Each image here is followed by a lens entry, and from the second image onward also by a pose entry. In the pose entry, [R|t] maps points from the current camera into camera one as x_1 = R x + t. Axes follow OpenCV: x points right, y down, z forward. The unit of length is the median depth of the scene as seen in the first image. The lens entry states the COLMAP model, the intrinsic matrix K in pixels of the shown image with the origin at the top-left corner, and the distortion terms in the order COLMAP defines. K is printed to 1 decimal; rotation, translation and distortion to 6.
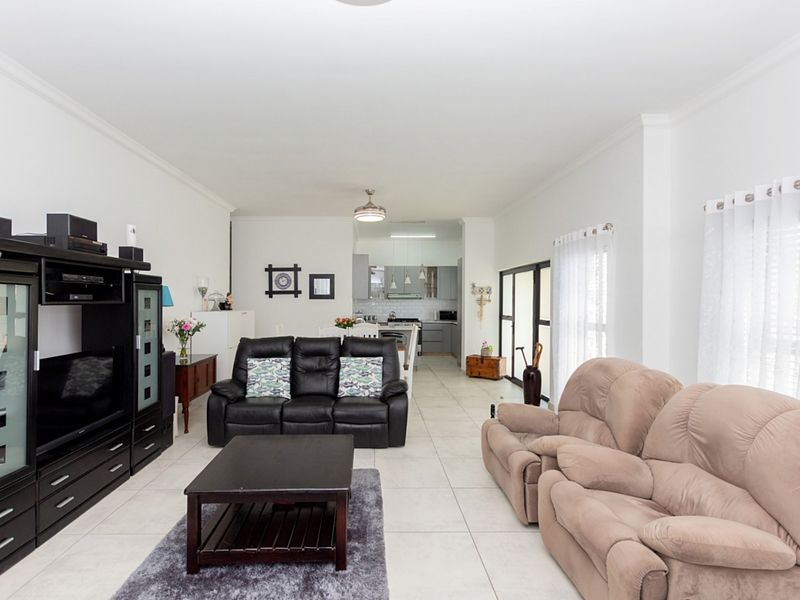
lens RADIAL K [[396.1, 0, 395.2], [0, 396.1, 302.2], [0, 0, 1]] dist [0.004375, 0.000360]
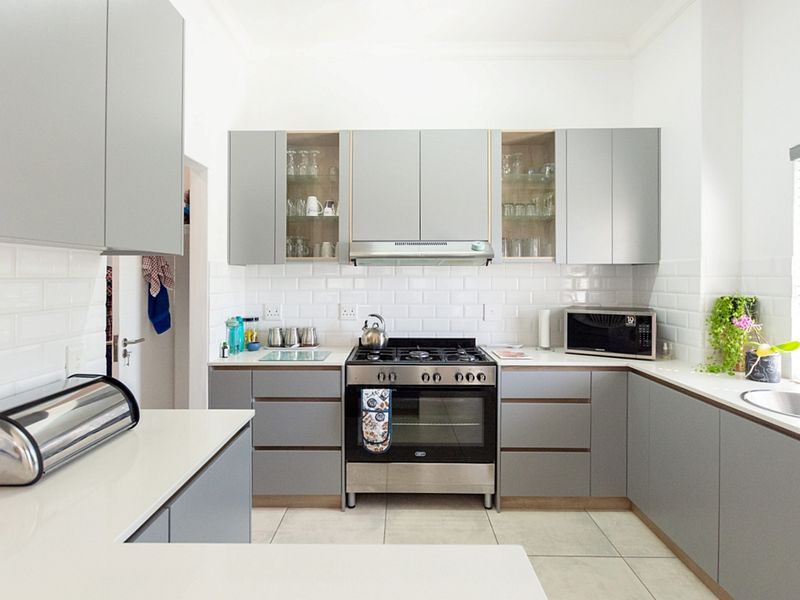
lens RADIAL K [[412.0, 0, 388.9], [0, 412.0, 272.8], [0, 0, 1]] dist [0.000310, 0.000203]
pose [[0.997243, -0.000716, -0.074201, 0.041738], [-0.000654, 0.999830, -0.018438, 0.004261], [0.074201, 0.018435, 0.997073, 1.326738]]
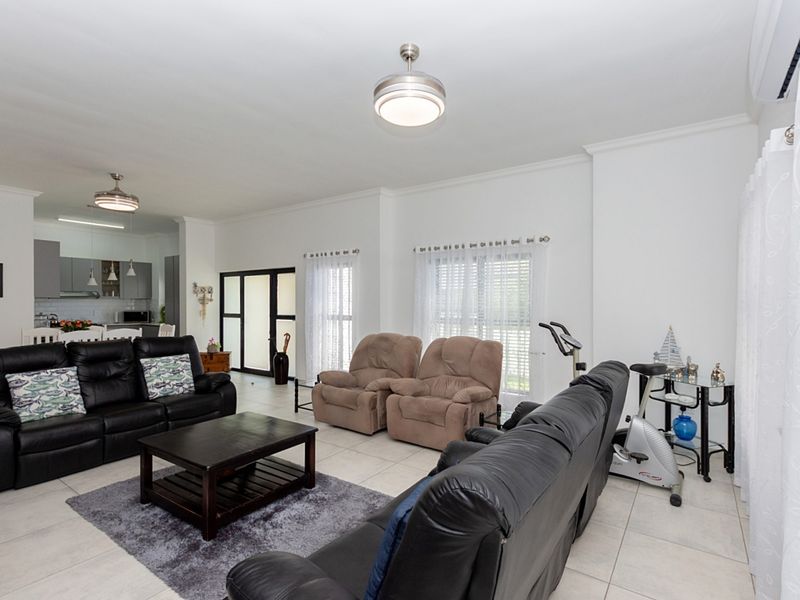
lens RADIAL K [[396.1, 0, 395.2], [0, 396.1, 302.2], [0, 0, 1]] dist [0.004375, 0.000360]
pose [[0.612706, -0.002673, 0.790307, -0.385056], [0.004313, 0.999991, 0.000039, 0.005607], [-0.790299, 0.003385, 0.612711, -0.036202]]
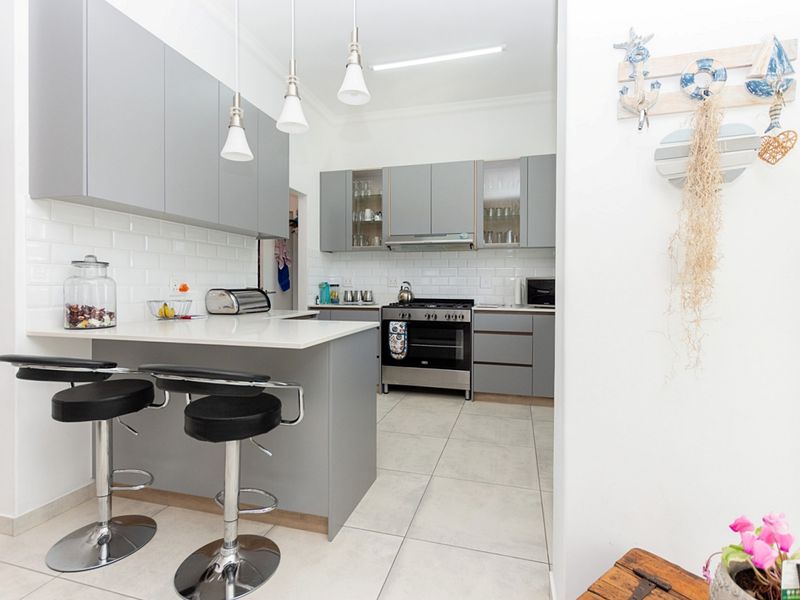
lens RADIAL K [[400.0, 0, 402.8], [0, 400.0, 289.5], [0, 0, 1]] dist [0.004813, 0.000757]
pose [[0.948564, 0.009273, -0.316451, 0.217385], [-0.008482, 0.999957, 0.003877, 0.055032], [0.316473, -0.000993, 0.948601, 1.102557]]
